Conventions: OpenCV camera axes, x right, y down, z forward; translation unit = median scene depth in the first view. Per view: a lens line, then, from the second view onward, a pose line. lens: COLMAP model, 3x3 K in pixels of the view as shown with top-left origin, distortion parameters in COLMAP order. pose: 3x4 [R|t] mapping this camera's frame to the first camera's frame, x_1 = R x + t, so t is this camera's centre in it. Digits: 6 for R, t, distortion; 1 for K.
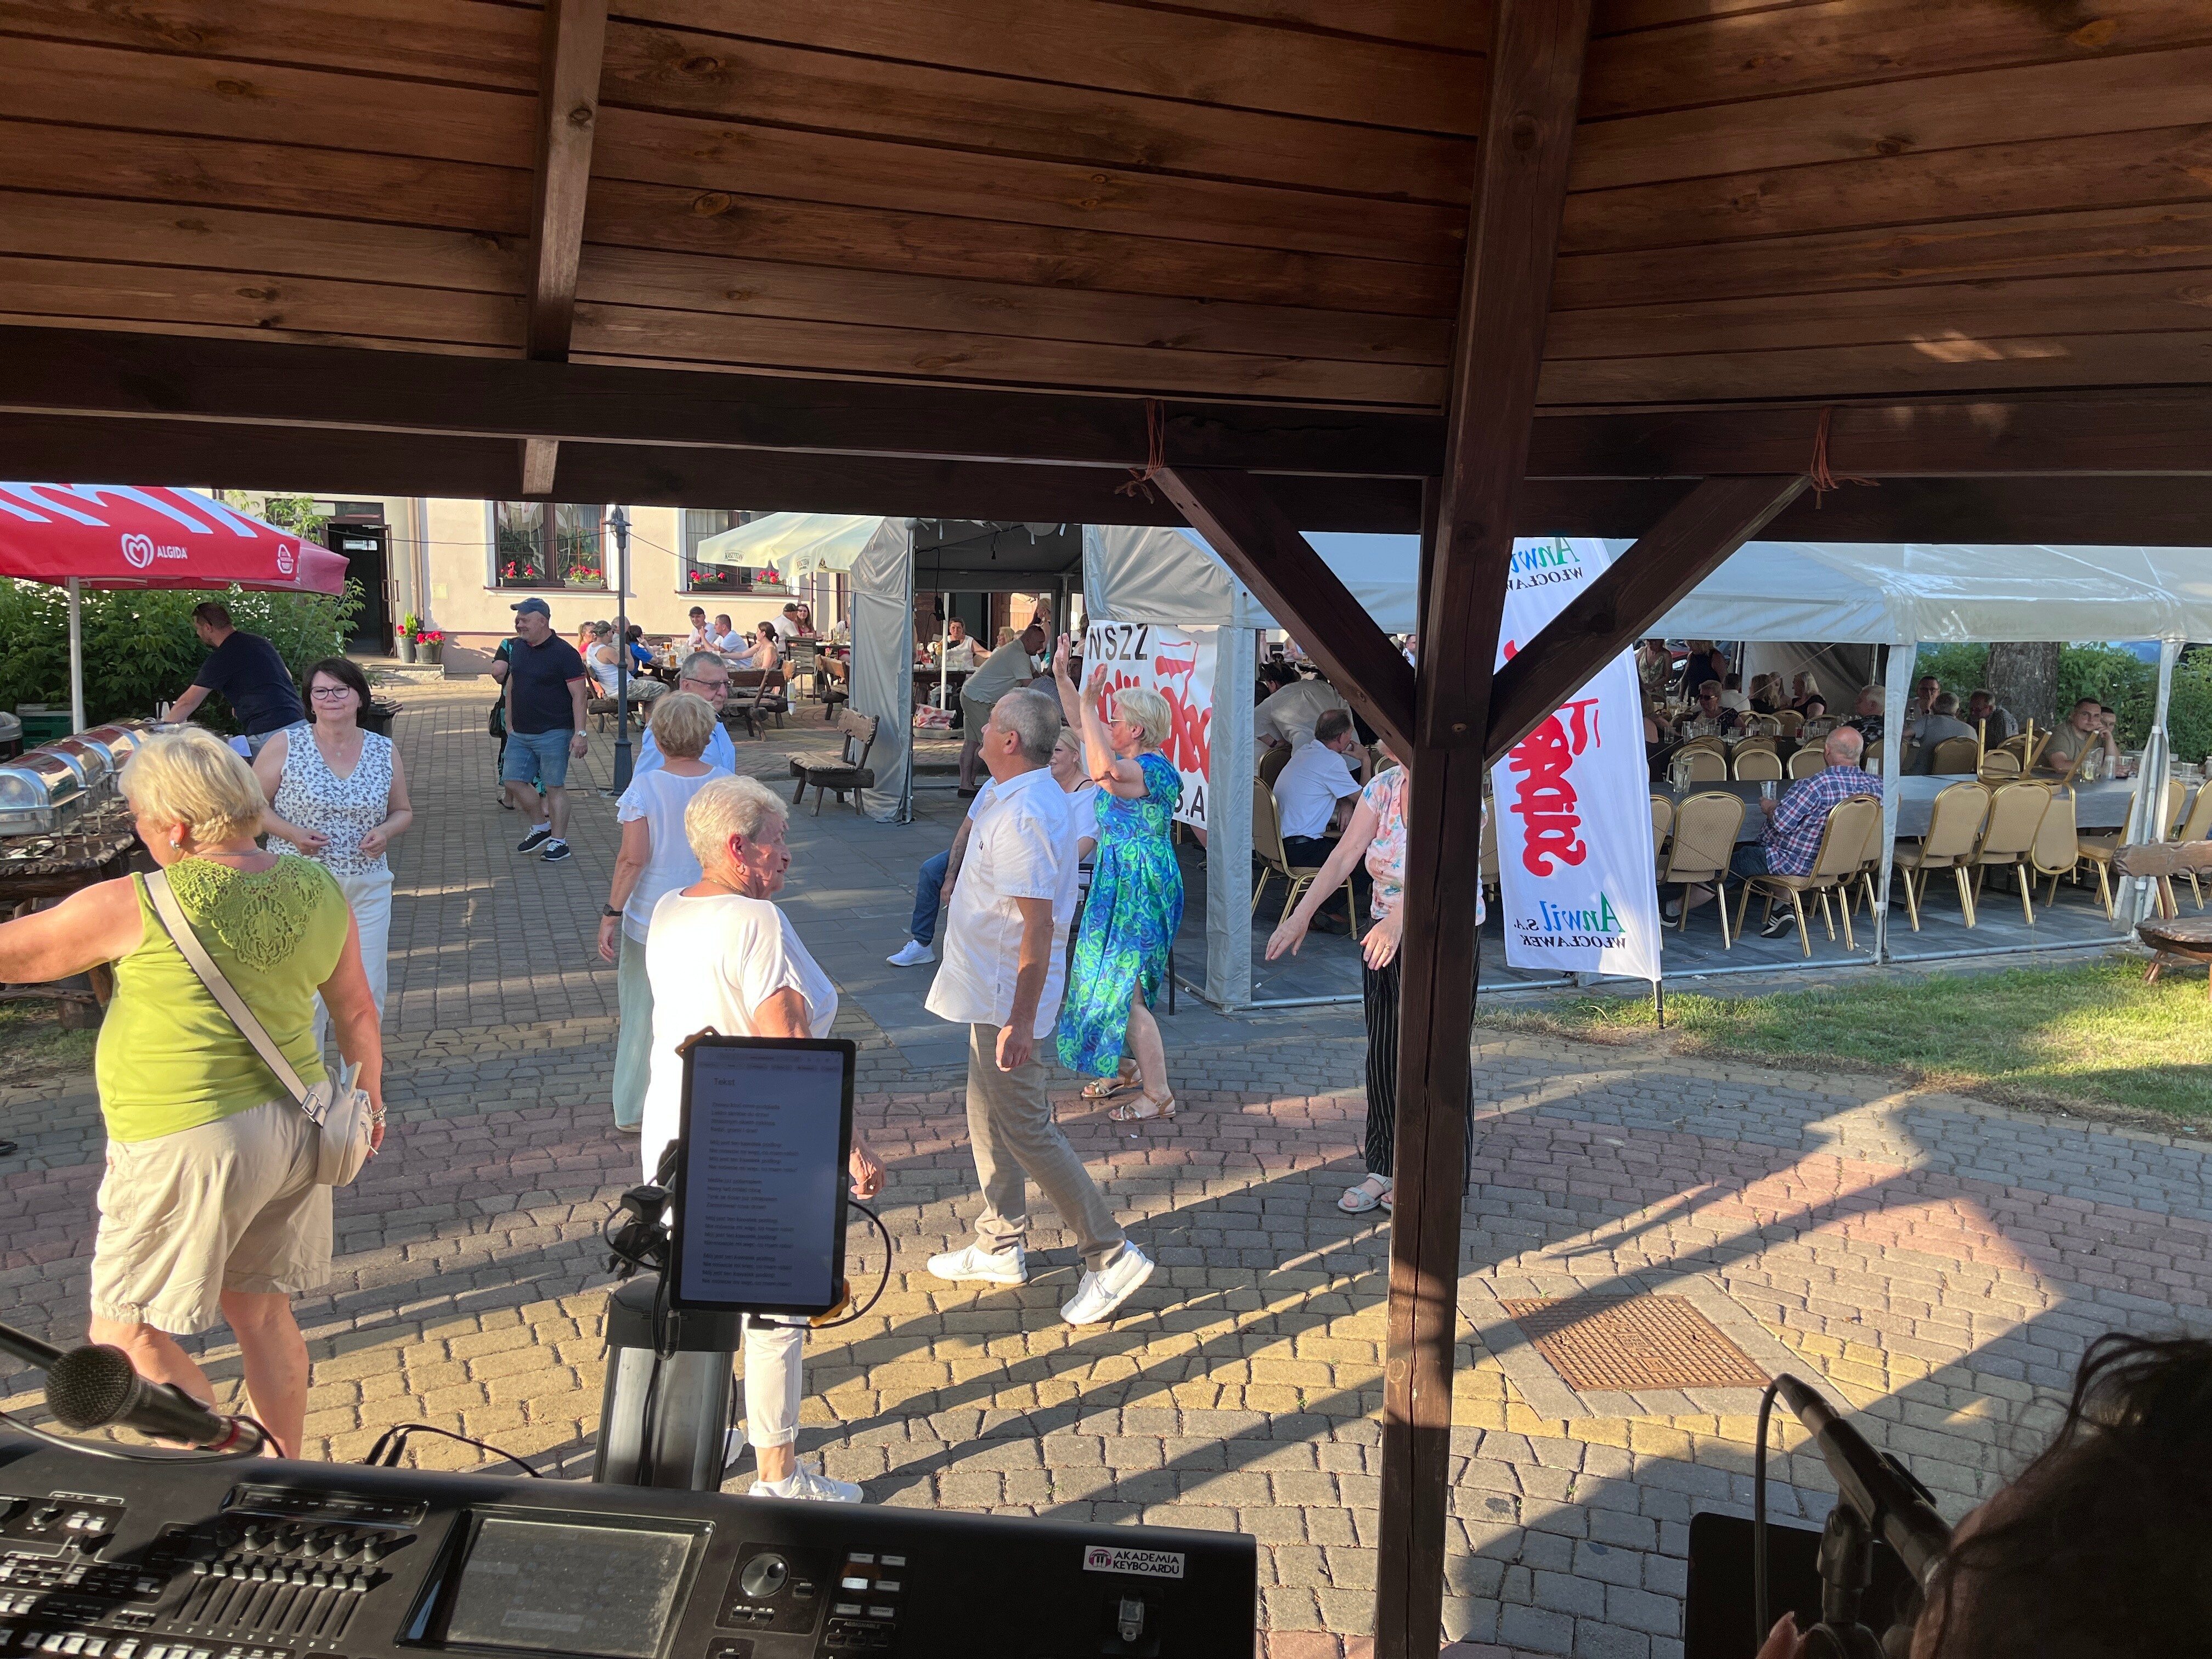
lens RADIAL K [[1674.6, 0, 1121.6], [0, 1674.6, 842.7], [0, 0, 1]] dist [0.067338, -0.093270]
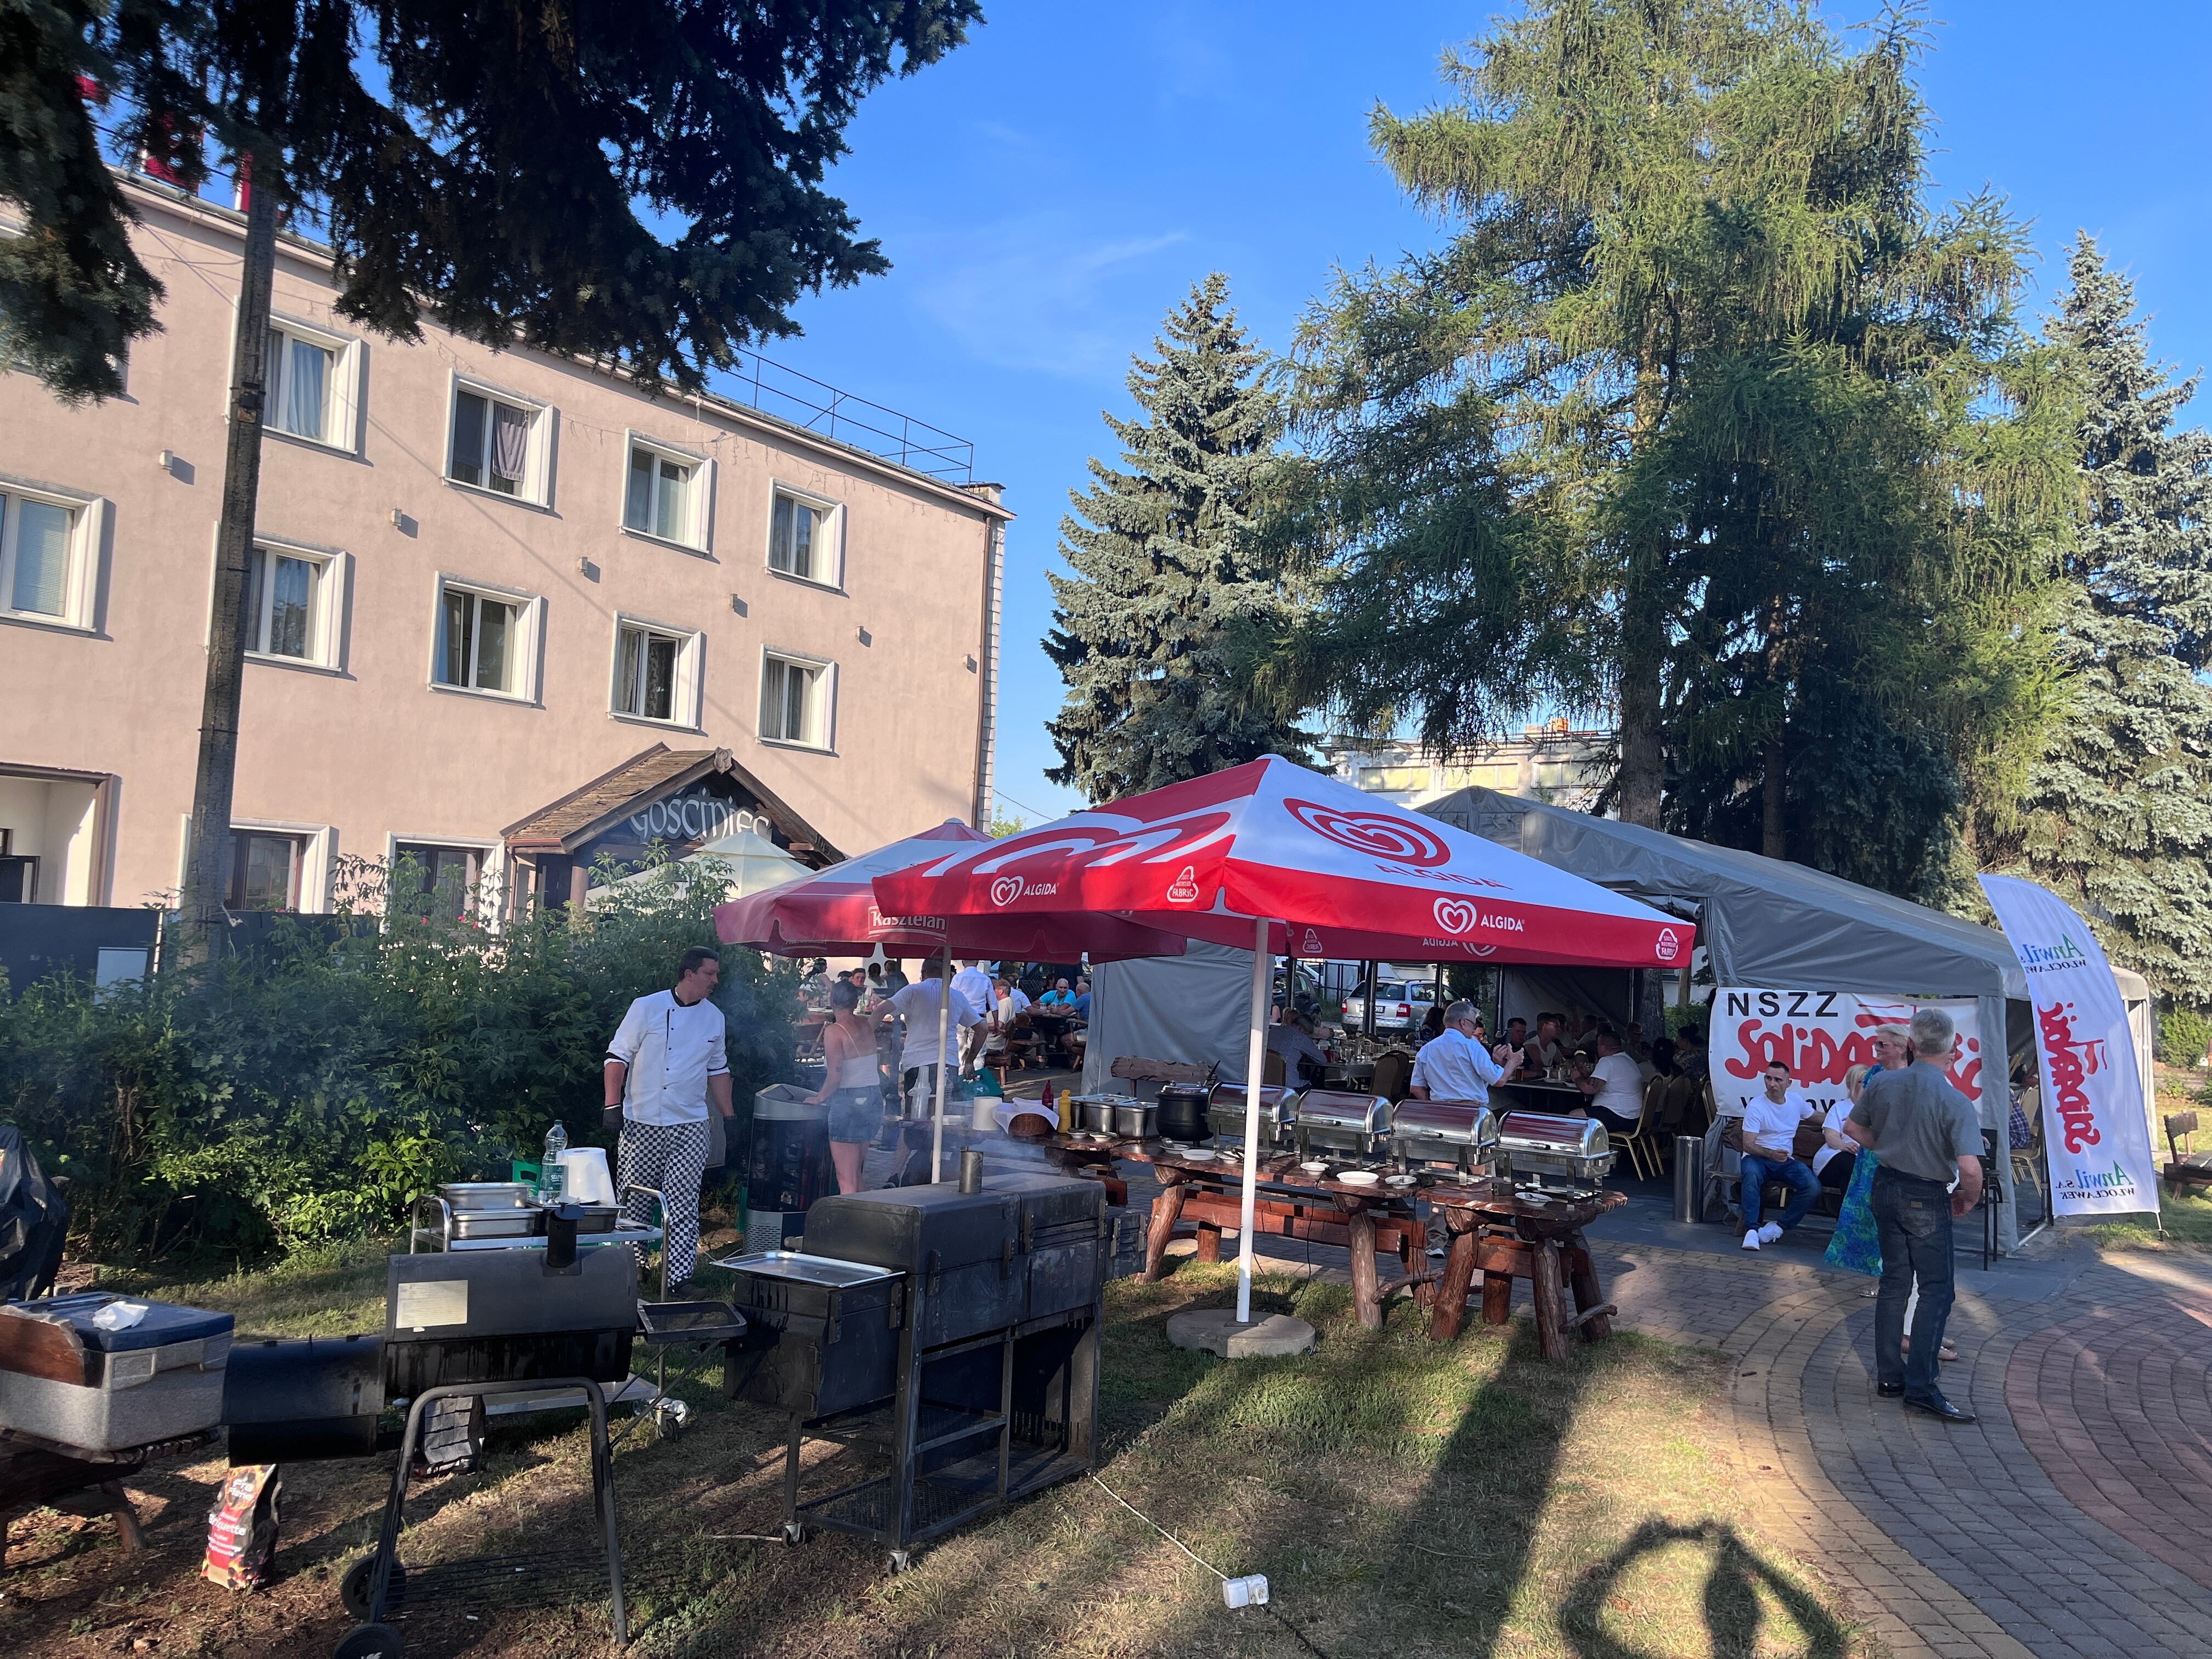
lens RADIAL K [[1674.6, 0, 1102.7], [0, 1674.6, 823.6], [0, 0, 1]] dist [0.067338, -0.093270]
pose [[0.851797, 0.047893, 0.521679, -2.004705], [0.062219, 0.979516, -0.191515, -0.051421], [-0.520165, 0.195590, 0.831368, 0.139912]]
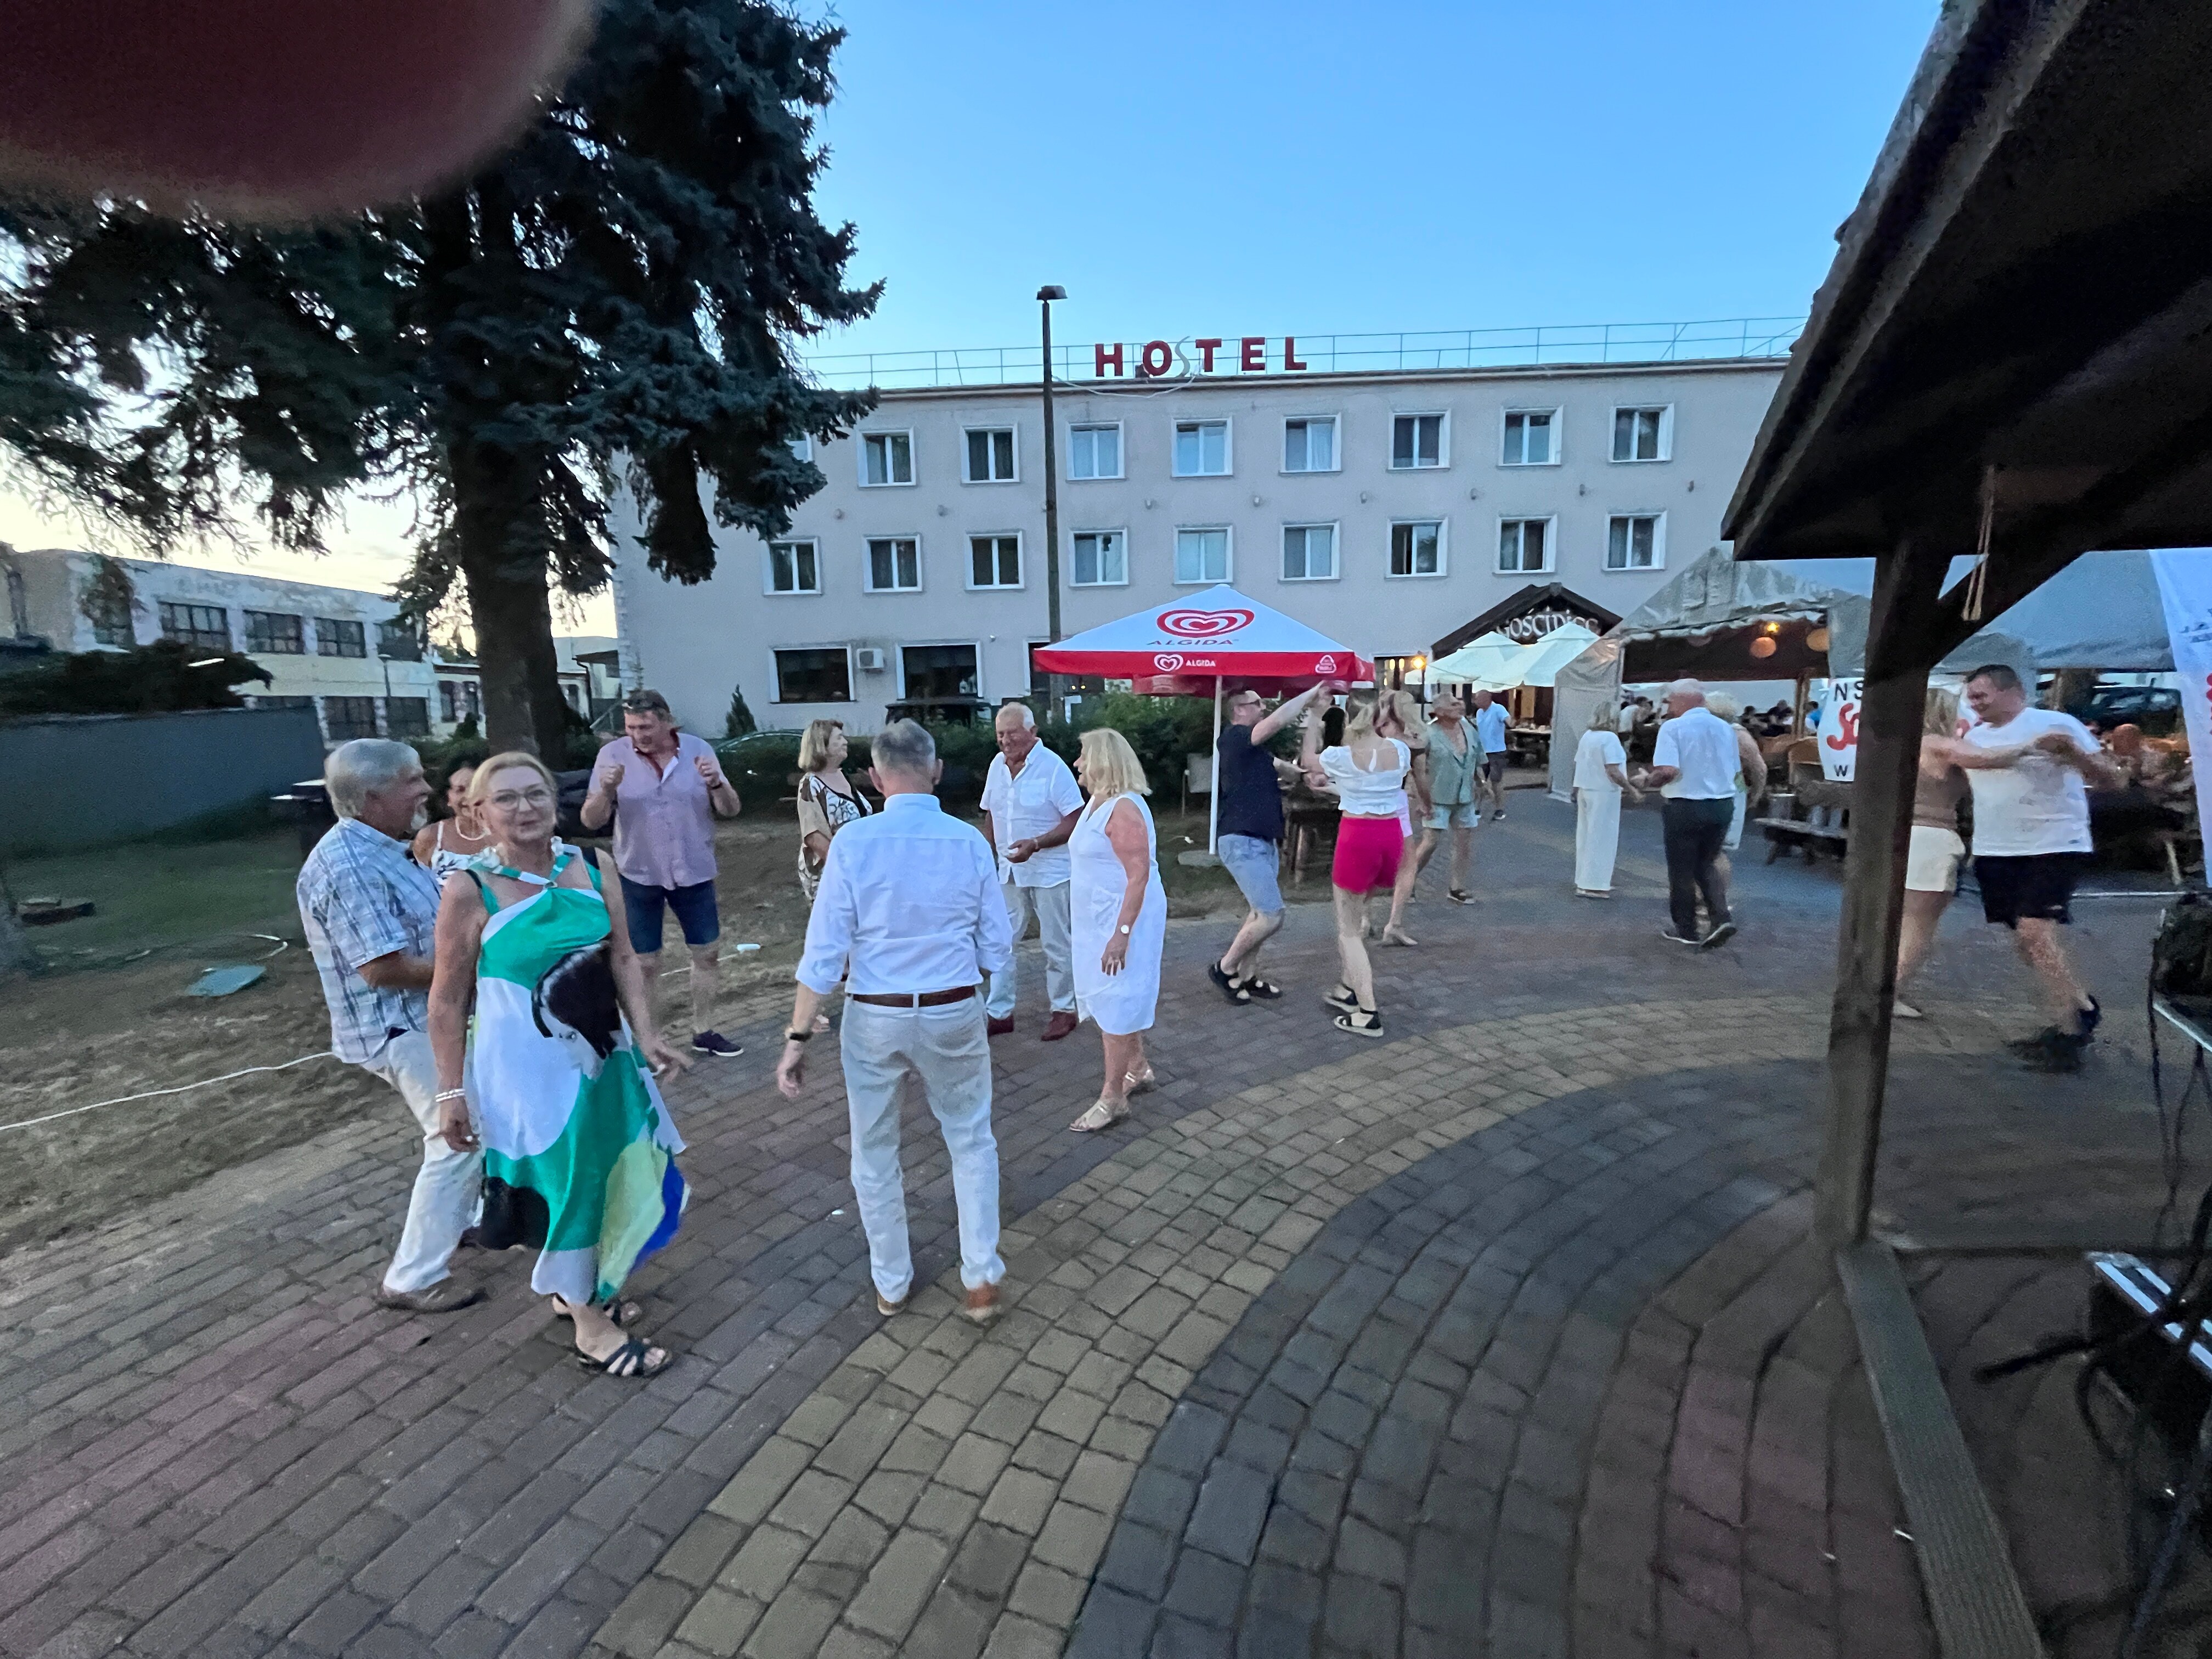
lens RADIAL K [[889.3, 0, 1106.0], [0, 889.3, 830.1], [0, 0, 1]] dist [-0.002259, 0.000218]
pose [[0.908931, 0.009801, -0.416832, -0.543132], [-0.016814, 0.999772, -0.013156, 0.084307], [0.416608, 0.018966, 0.908889, -0.266654]]
